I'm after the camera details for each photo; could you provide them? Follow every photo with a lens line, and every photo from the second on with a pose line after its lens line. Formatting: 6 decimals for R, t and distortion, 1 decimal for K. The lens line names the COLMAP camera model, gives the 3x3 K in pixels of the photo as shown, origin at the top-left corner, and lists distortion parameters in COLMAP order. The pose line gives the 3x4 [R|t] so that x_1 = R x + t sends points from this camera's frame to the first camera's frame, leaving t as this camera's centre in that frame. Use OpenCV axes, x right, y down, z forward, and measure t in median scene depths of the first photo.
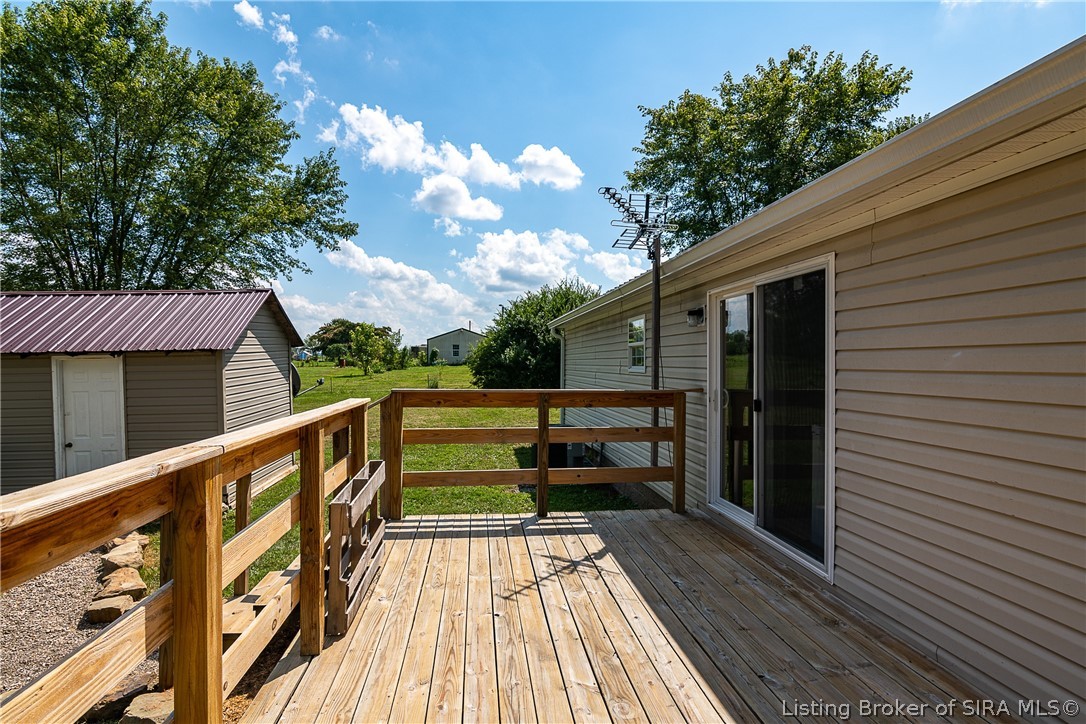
lens RADIAL K [[563.1, 0, 543.0], [0, 563.1, 362.0], [0, 0, 1]] dist [-0.000781, -0.000186]
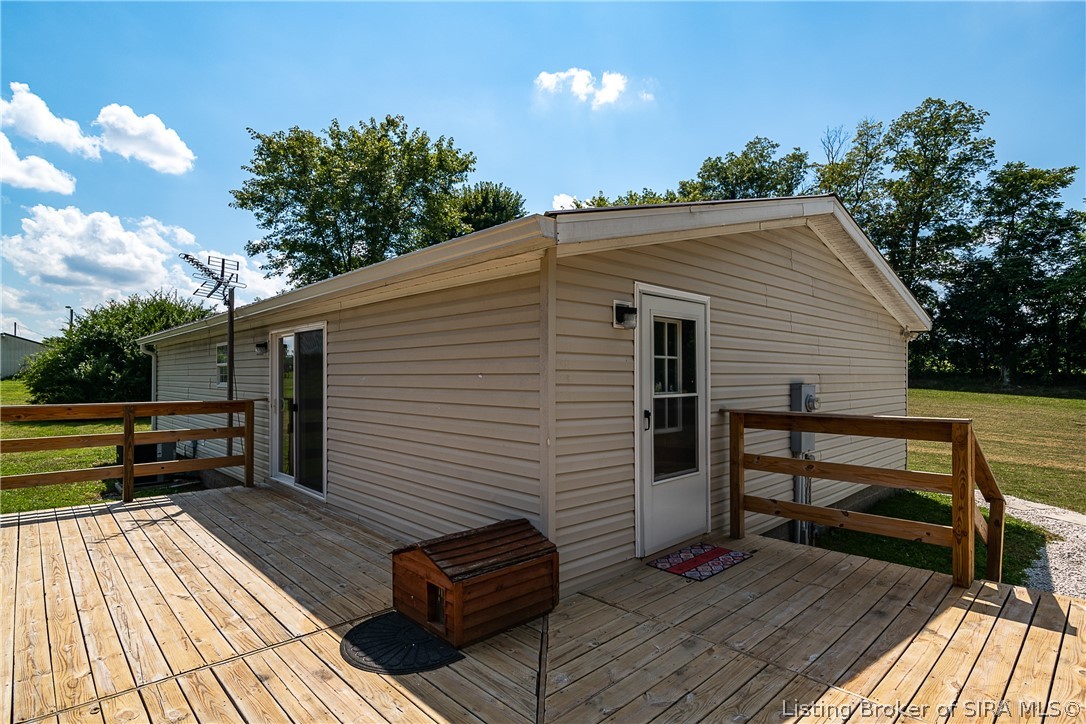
lens RADIAL K [[548.8, 0, 541.8], [0, 548.8, 370.7], [0, 0, 1]] dist [-0.005655, -0.002311]
pose [[0.800484, 0.000278, 0.599354, 0.002827], [0.003404, 0.999982, -0.005011, -0.005923], [-0.599344, 0.006051, 0.800469, -0.229603]]
